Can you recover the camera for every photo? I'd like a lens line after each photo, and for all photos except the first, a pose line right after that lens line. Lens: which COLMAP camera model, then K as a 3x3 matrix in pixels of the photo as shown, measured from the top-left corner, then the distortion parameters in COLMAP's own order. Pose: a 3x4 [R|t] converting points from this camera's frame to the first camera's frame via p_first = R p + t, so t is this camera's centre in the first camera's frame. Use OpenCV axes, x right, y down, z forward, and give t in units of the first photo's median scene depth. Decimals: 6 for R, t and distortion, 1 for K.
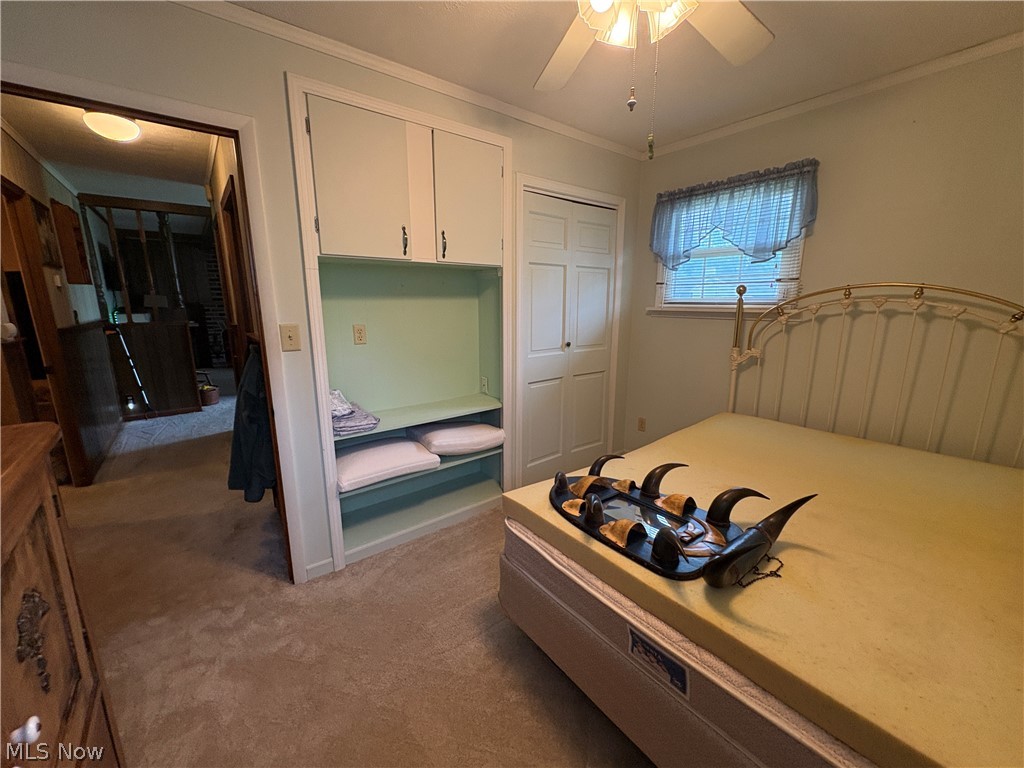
lens RADIAL K [[406.4, 0, 513.8], [0, 406.4, 382.2], [0, 0, 1]] dist [0.000183, -0.000714]
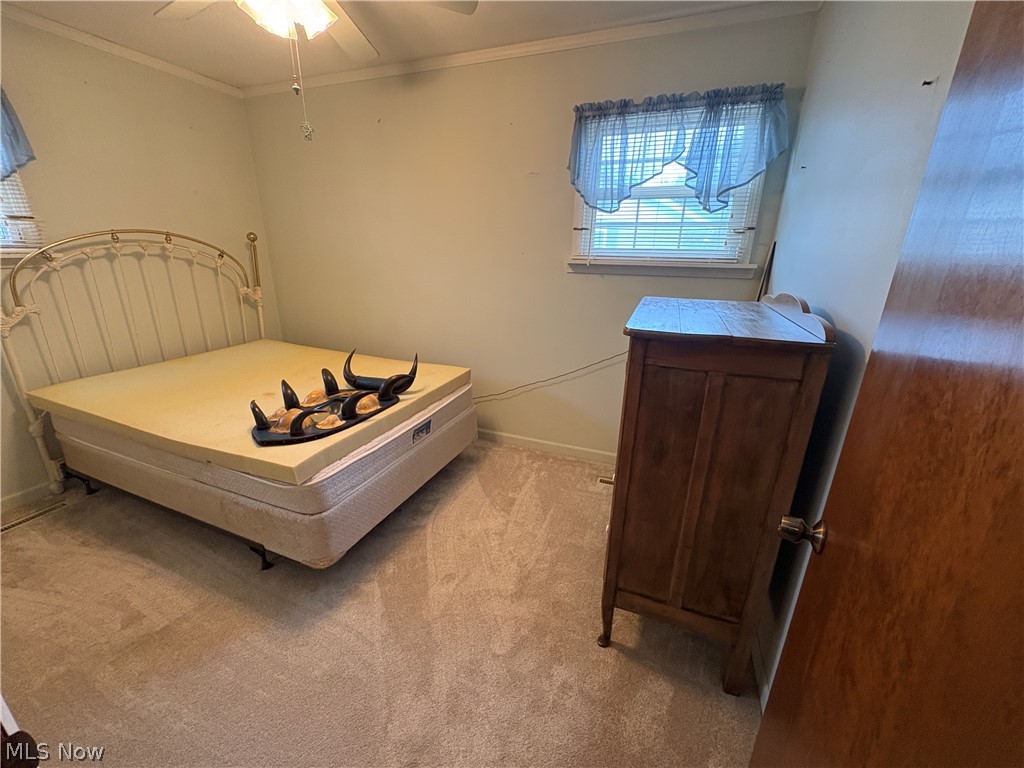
lens RADIAL K [[406.4, 0, 511.7], [0, 406.4, 382.9], [0, 0, 1]] dist [0.000183, -0.000714]
pose [[-0.491622, -0.279761, 0.824646, -0.834596], [0.157921, 0.902644, 0.400368, -0.156594], [-0.856369, 0.327059, -0.399580, 0.763341]]
